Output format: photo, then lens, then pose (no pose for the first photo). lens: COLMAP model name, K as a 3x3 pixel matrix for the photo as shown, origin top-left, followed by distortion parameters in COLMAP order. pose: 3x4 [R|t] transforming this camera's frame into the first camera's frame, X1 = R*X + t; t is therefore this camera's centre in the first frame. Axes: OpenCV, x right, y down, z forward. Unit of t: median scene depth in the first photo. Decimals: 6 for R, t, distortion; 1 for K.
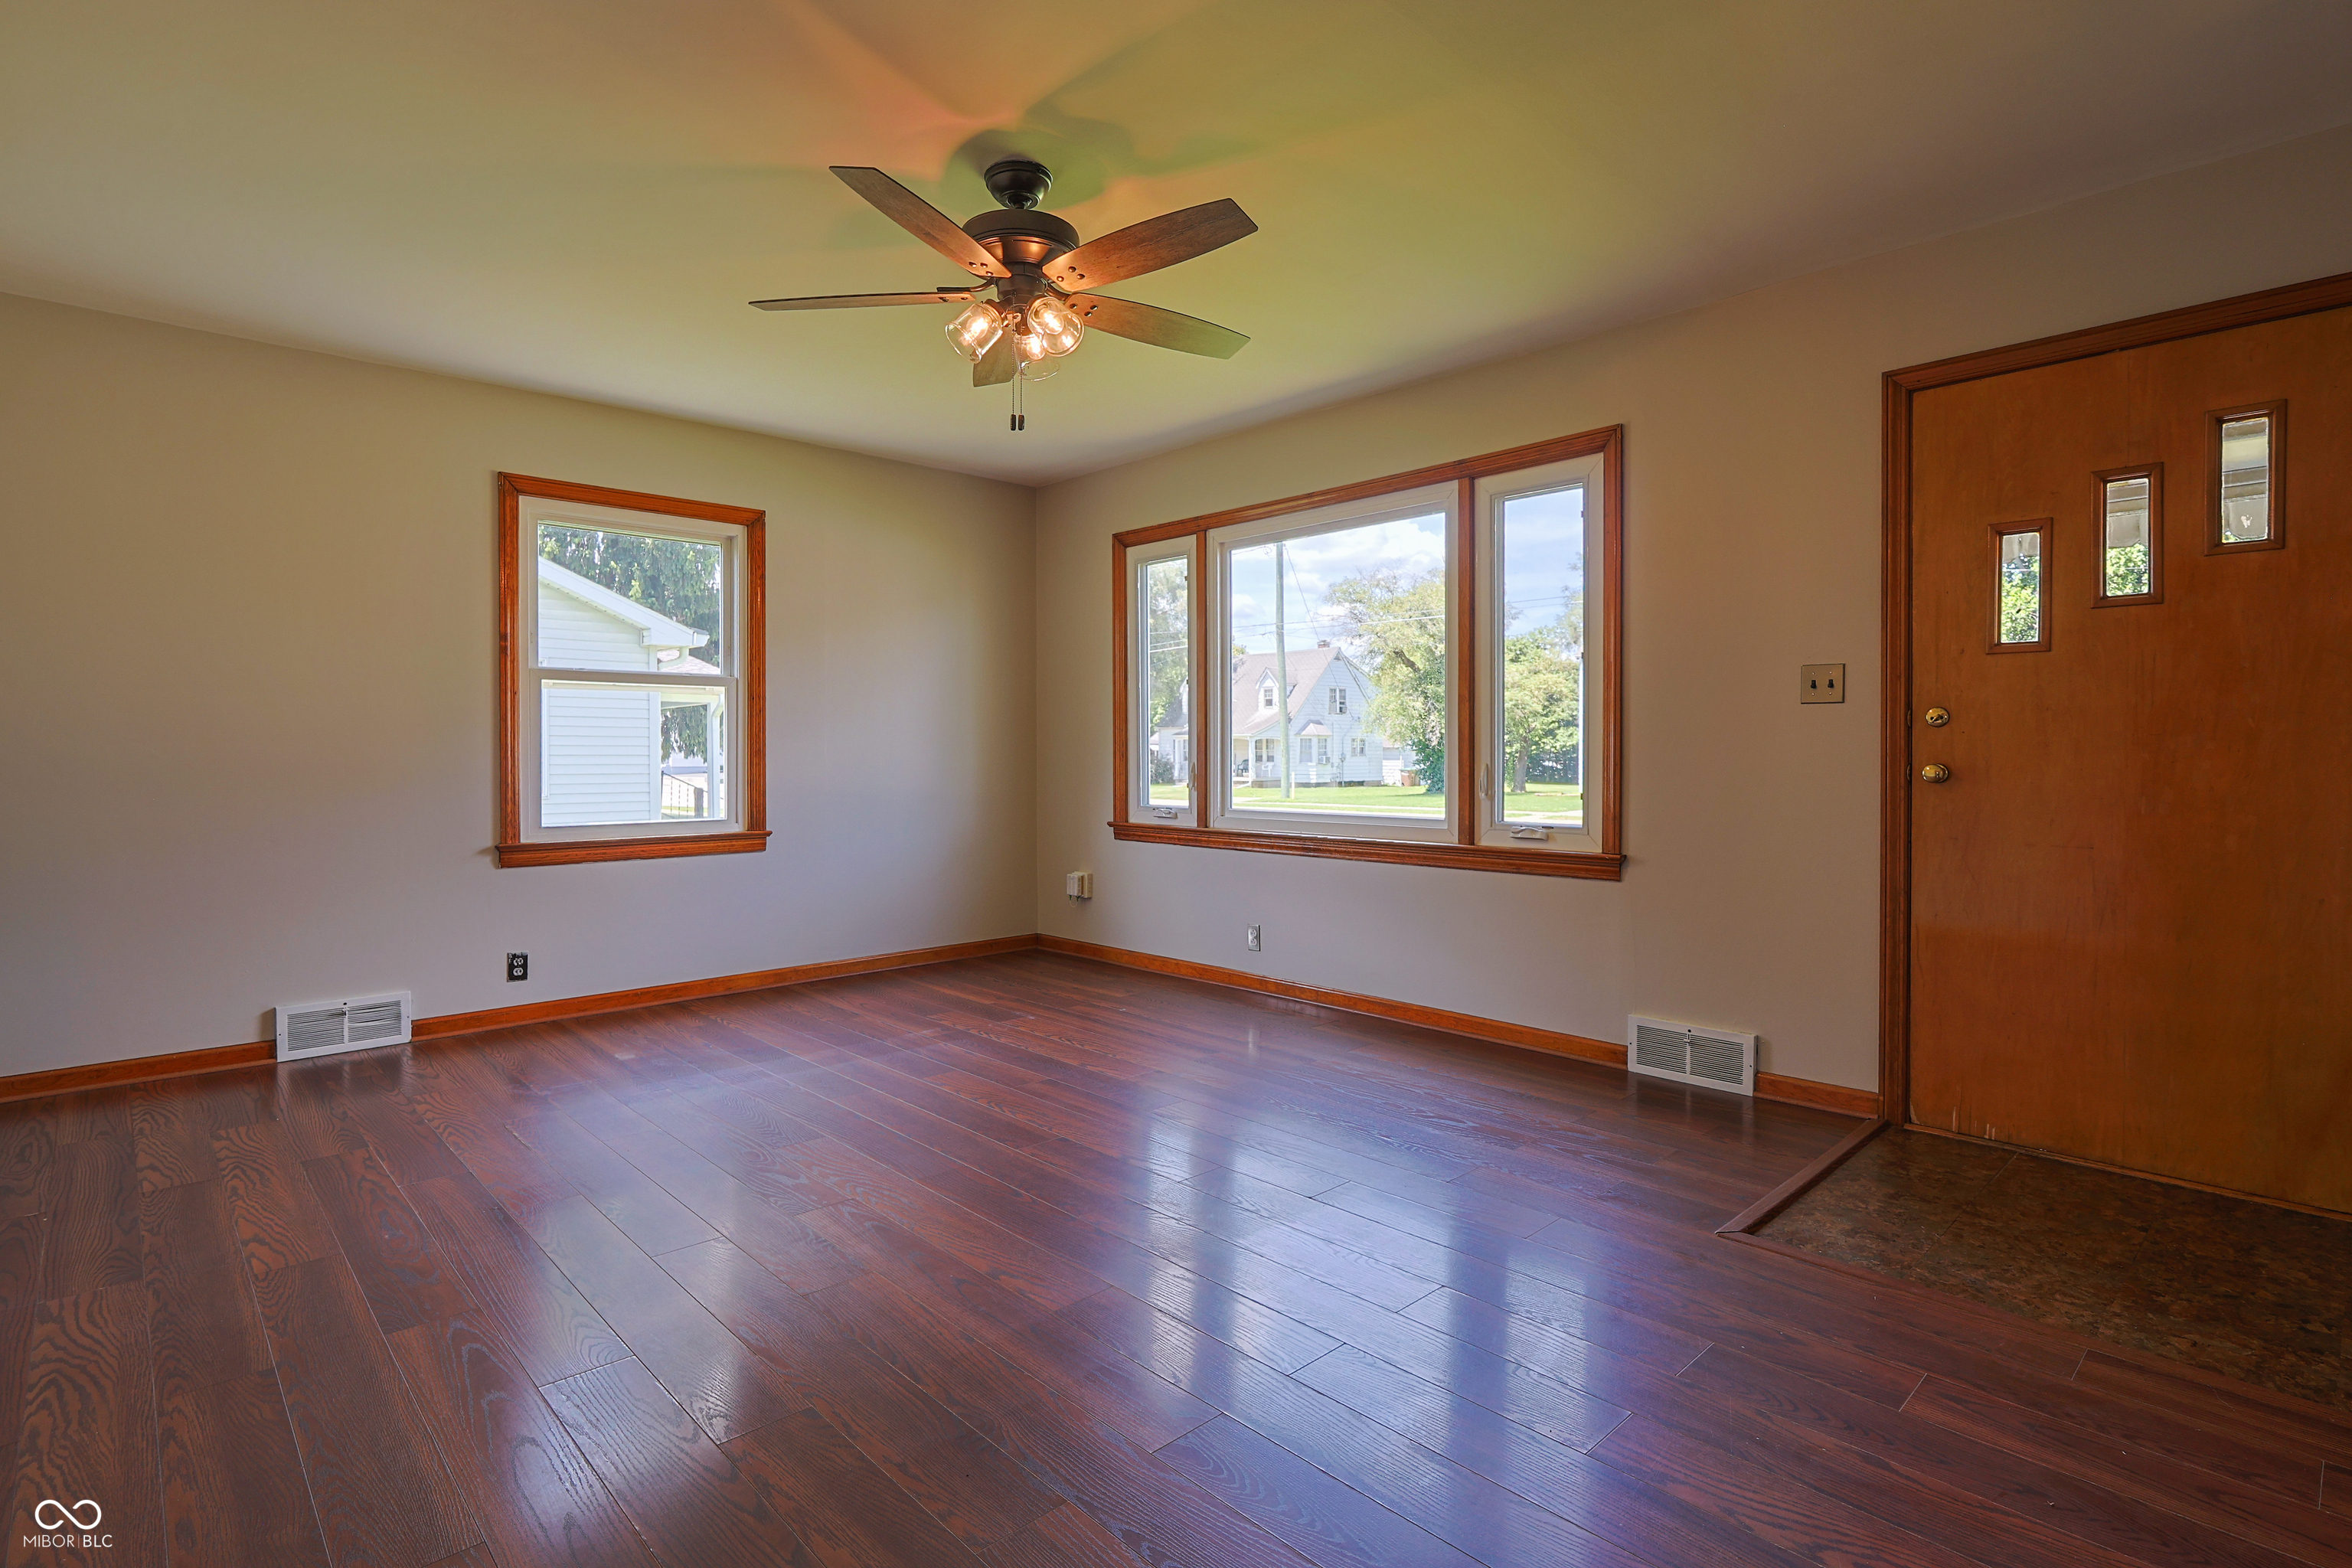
lens RADIAL K [[1143.2, 0, 1166.2], [0, 1143.2, 752.4], [0, 0, 1]] dist [-0.010752, 0.003644]
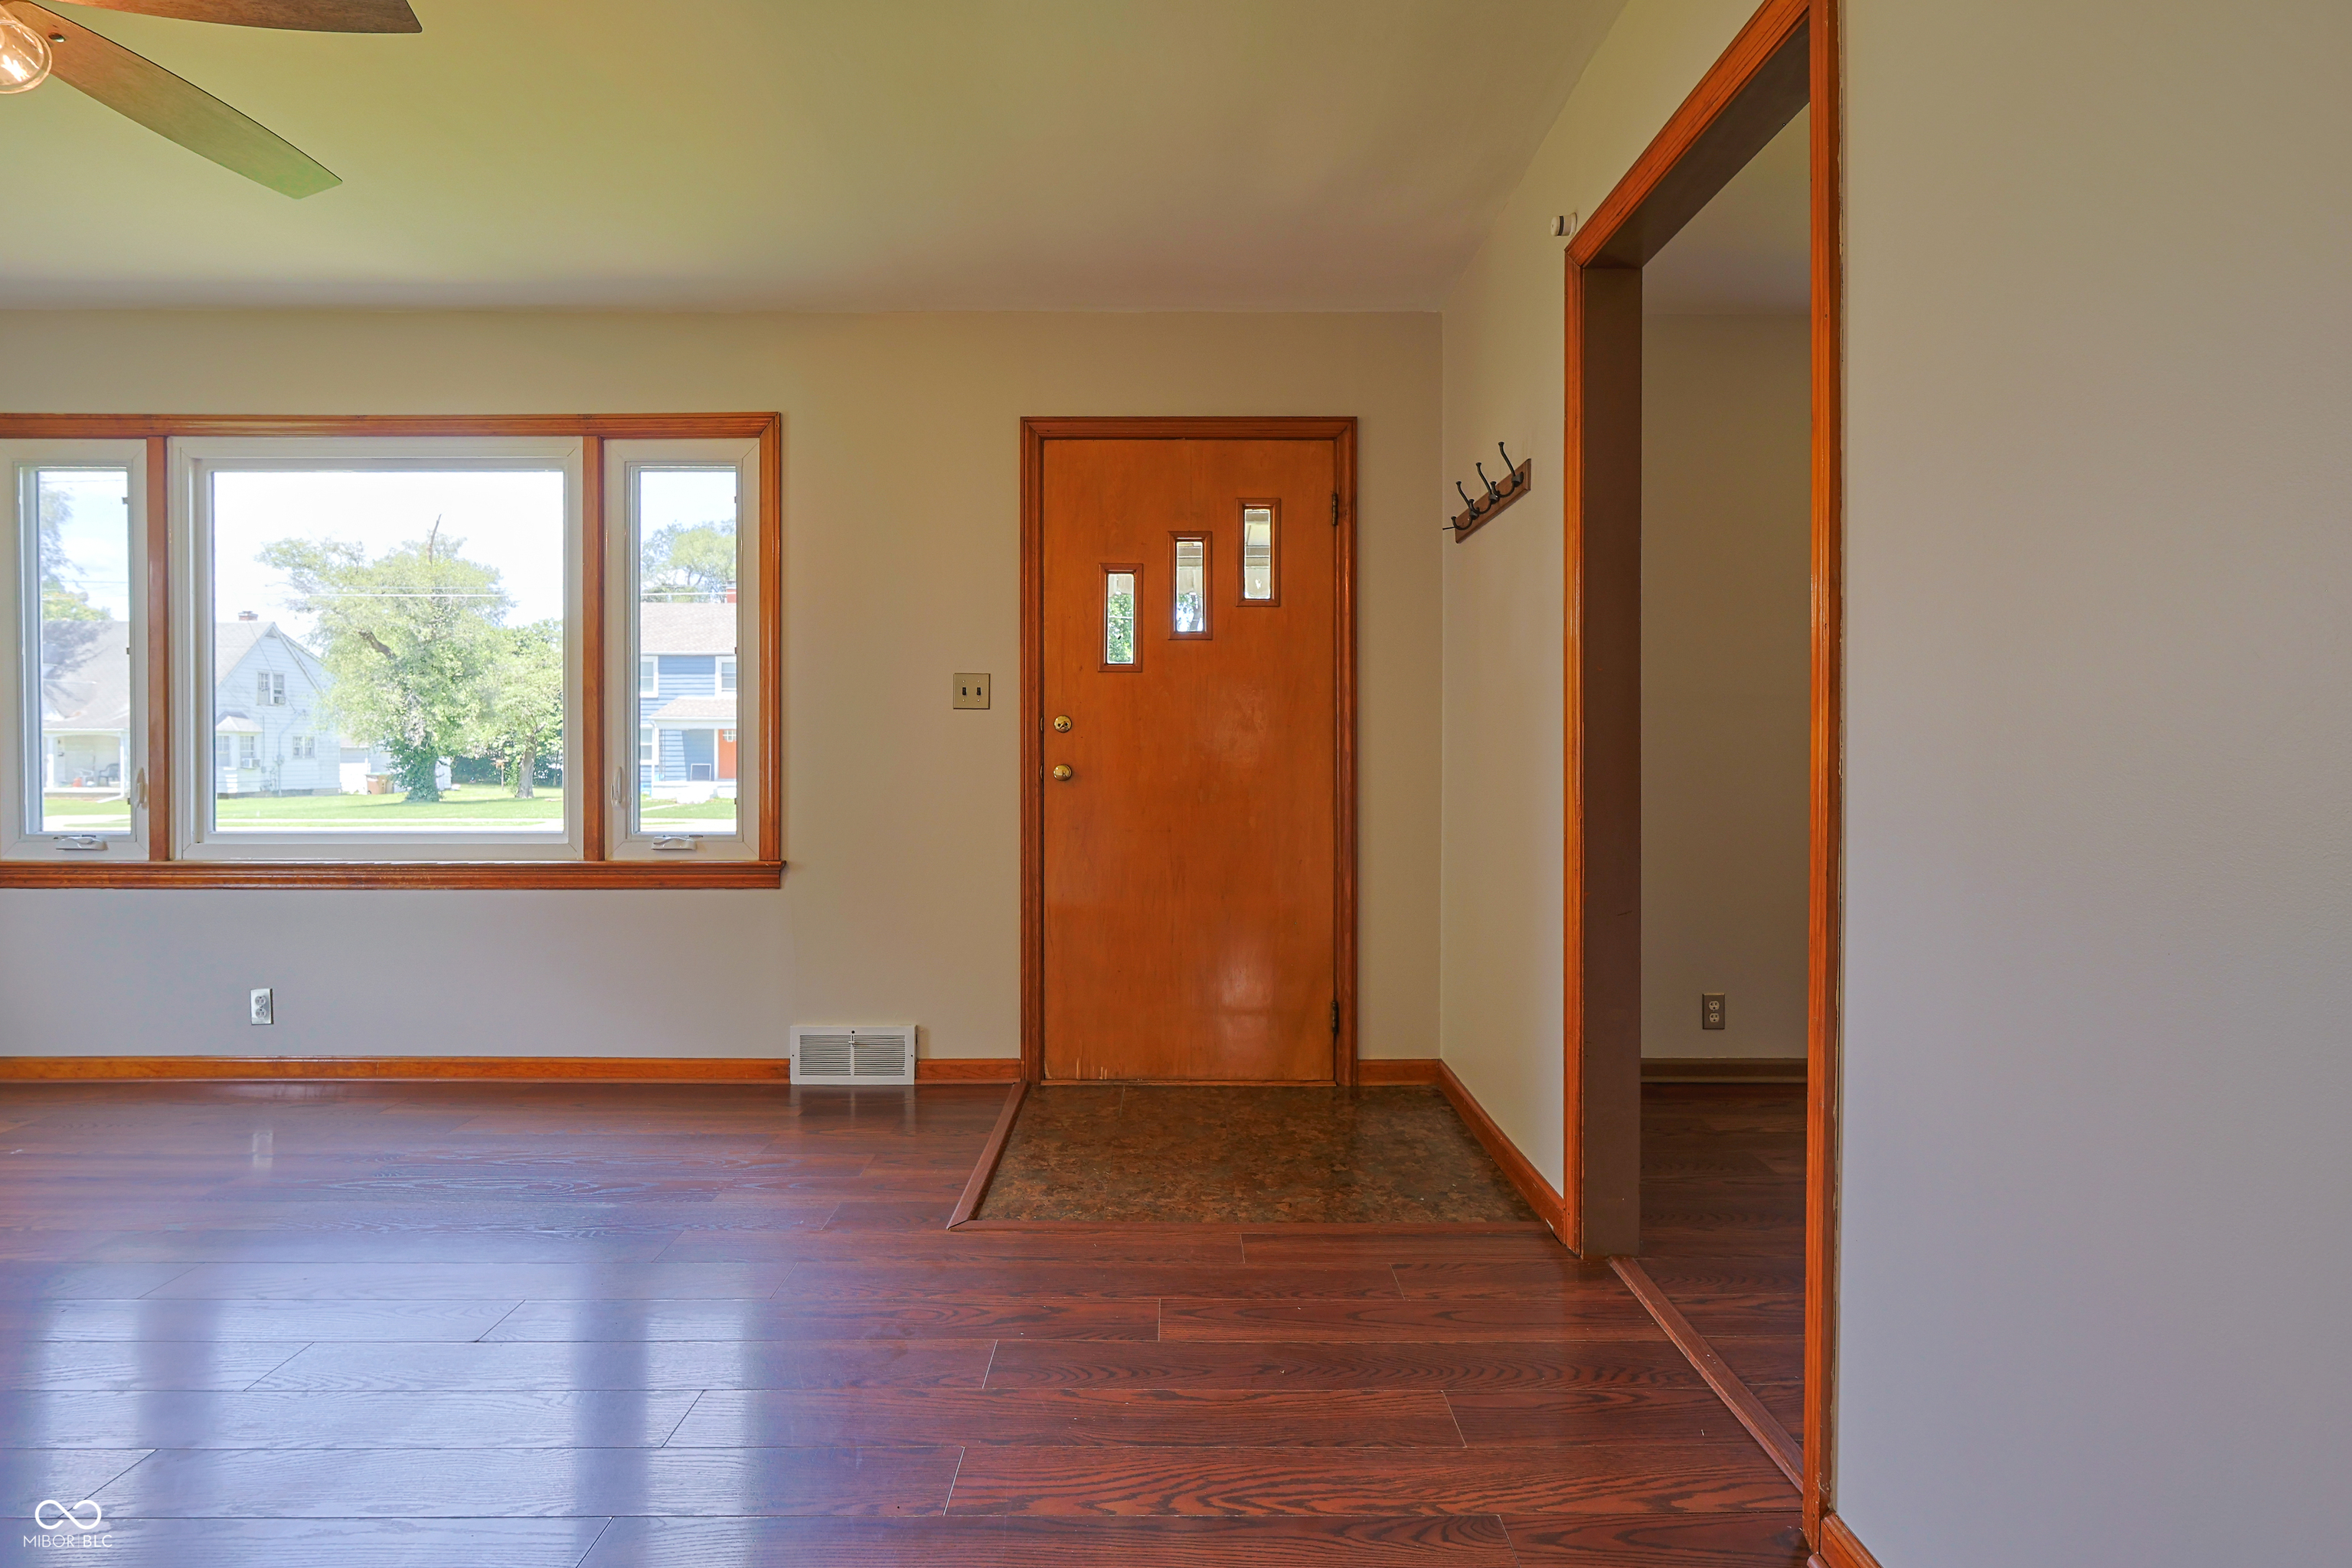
lens RADIAL K [[1143.2, 0, 1167.1], [0, 1143.2, 746.4], [0, 0, 1]] dist [-0.010752, 0.003644]
pose [[0.677937, 0.007232, 0.735084, -0.099840], [-0.001773, 0.999965, -0.008203, 0.001286], [-0.735118, 0.004258, 0.677926, 0.126647]]
